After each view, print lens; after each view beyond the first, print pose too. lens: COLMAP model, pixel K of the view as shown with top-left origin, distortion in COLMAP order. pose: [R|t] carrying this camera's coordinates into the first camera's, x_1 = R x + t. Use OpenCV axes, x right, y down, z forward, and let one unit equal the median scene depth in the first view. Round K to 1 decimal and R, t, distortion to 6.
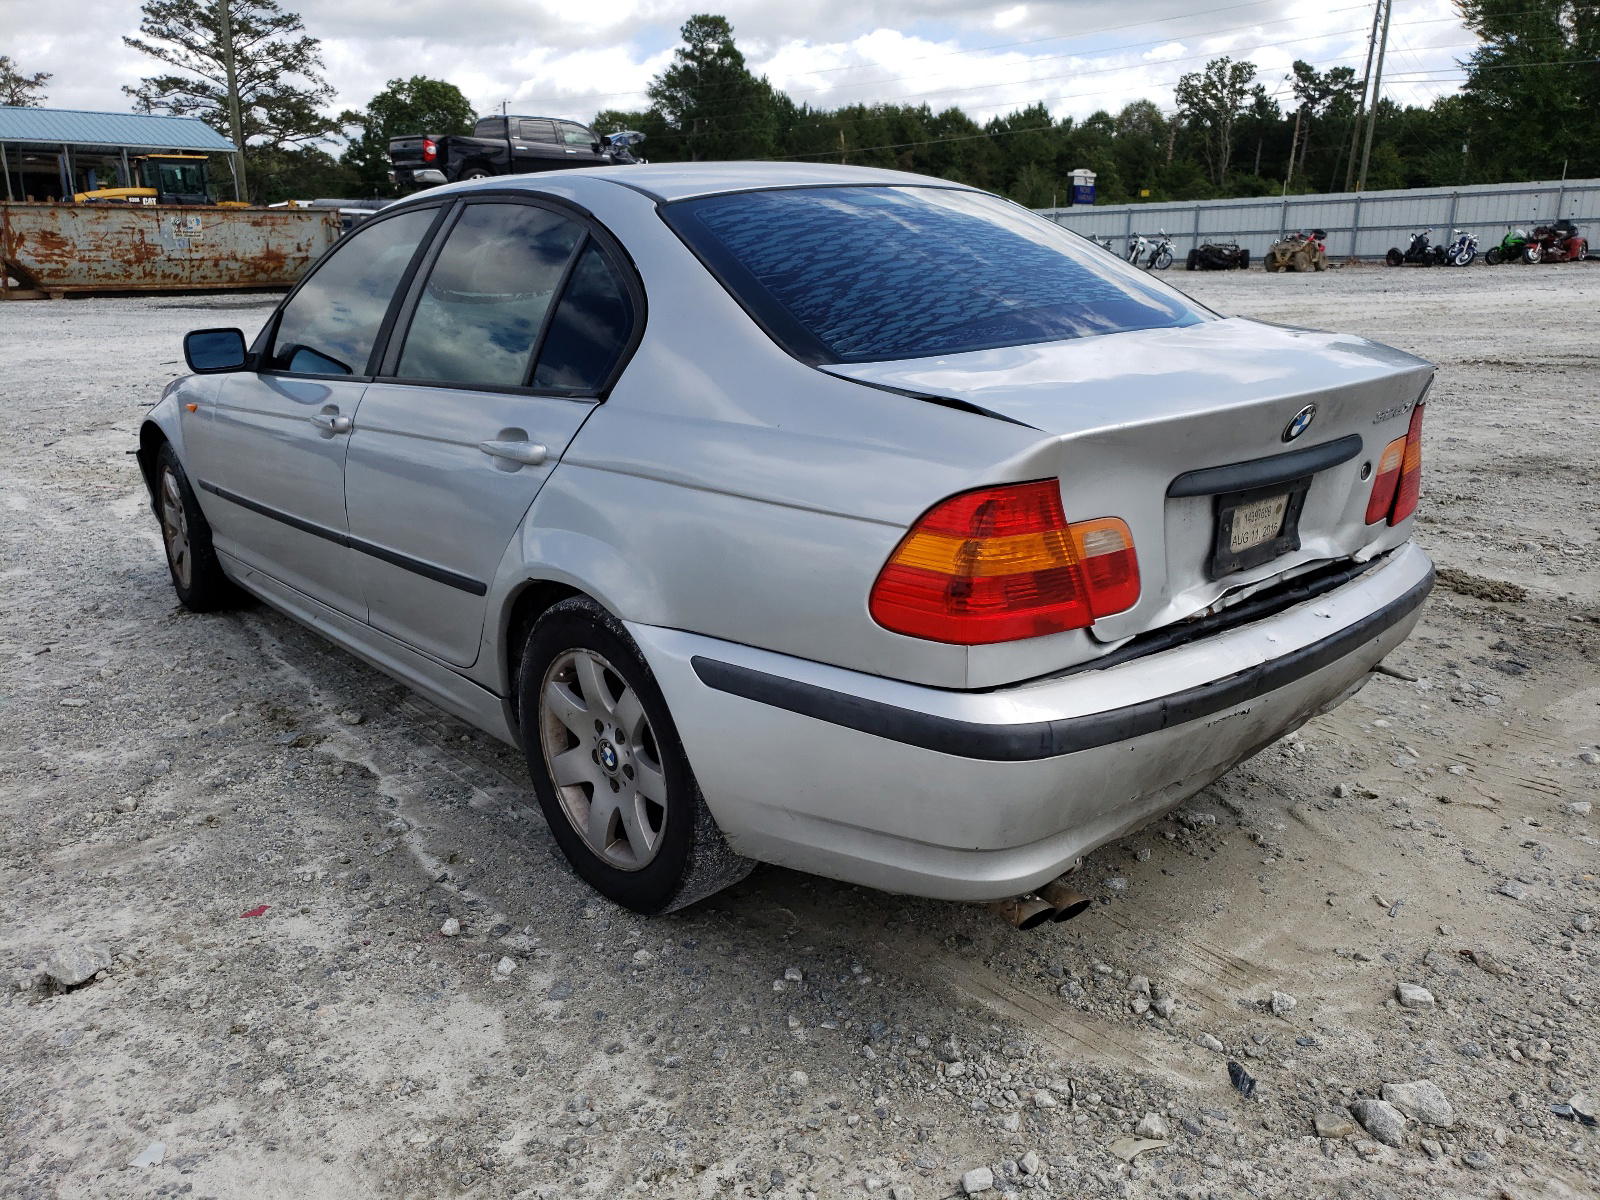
lens RADIAL K [[1219.3, 0, 800.0], [0, 1219.3, 600.0], [0, 0, 1]] dist [0.012769, 0.008864]
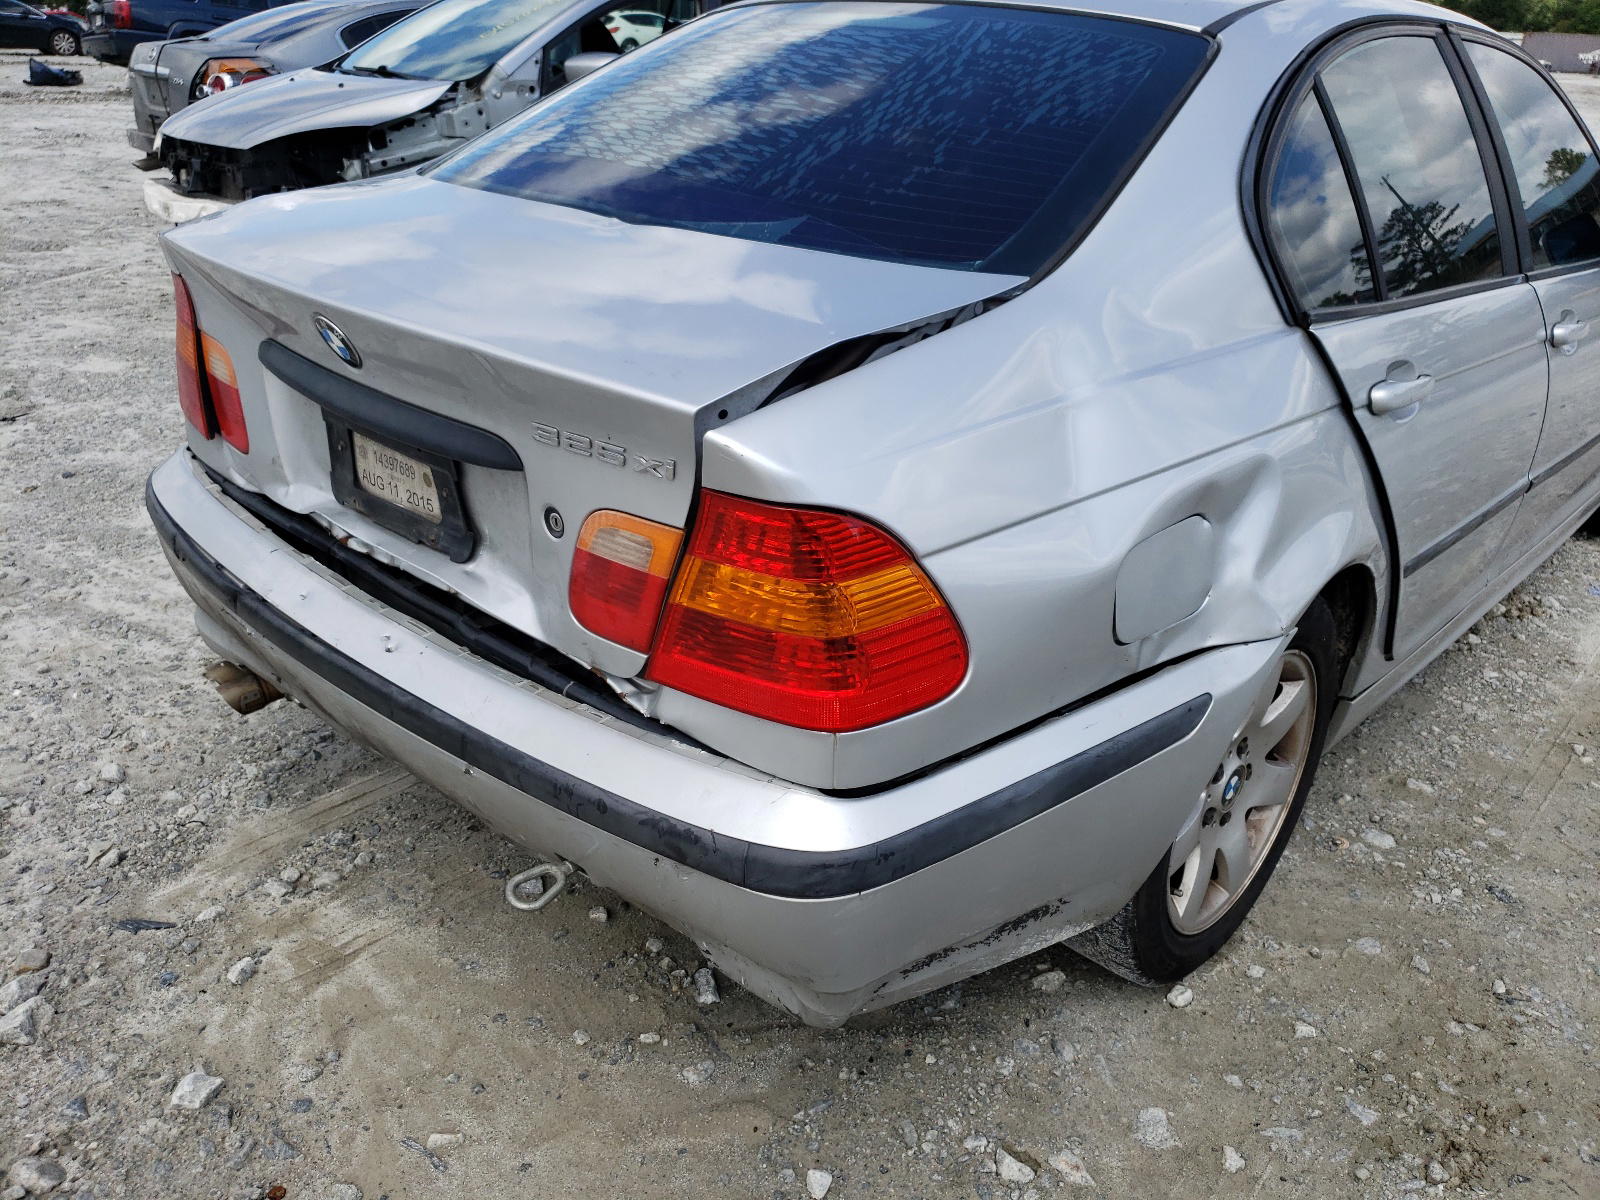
lens RADIAL K [[1221.6, 0, 803.0], [0, 1221.6, 576.2], [0, 0, 1]] dist [0.013254, 0.003556]
pose [[0.132231, 0.430579, -0.892814, 1.079877], [-0.337187, 0.866546, 0.367971, -0.360284], [0.932105, 0.252388, 0.259769, 1.052340]]
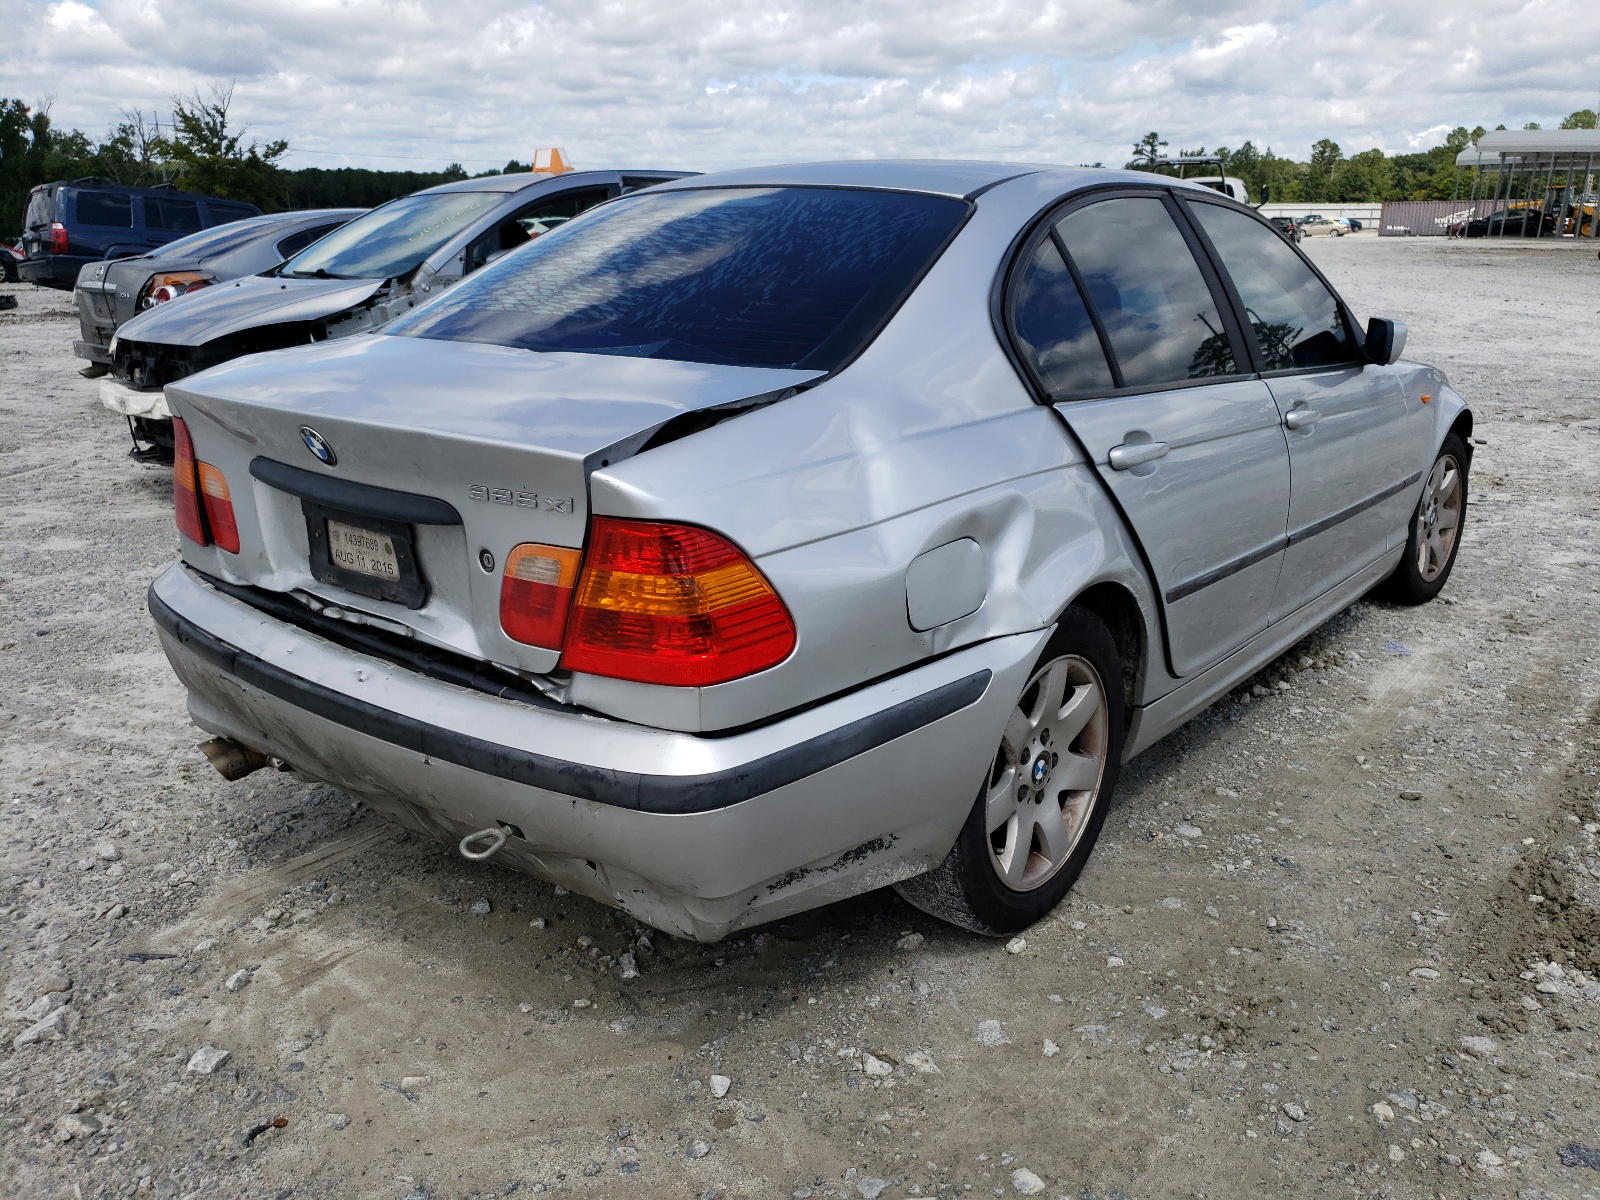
lens RADIAL K [[1219.3, 0, 800.0], [0, 1219.3, 600.0], [0, 0, 1]] dist [0.012769, 0.008864]
pose [[0.198587, 0.308060, -0.930410, 1.326255], [-0.294347, 0.924239, 0.243192, -0.354746], [0.934839, 0.225568, 0.274219, 1.066010]]
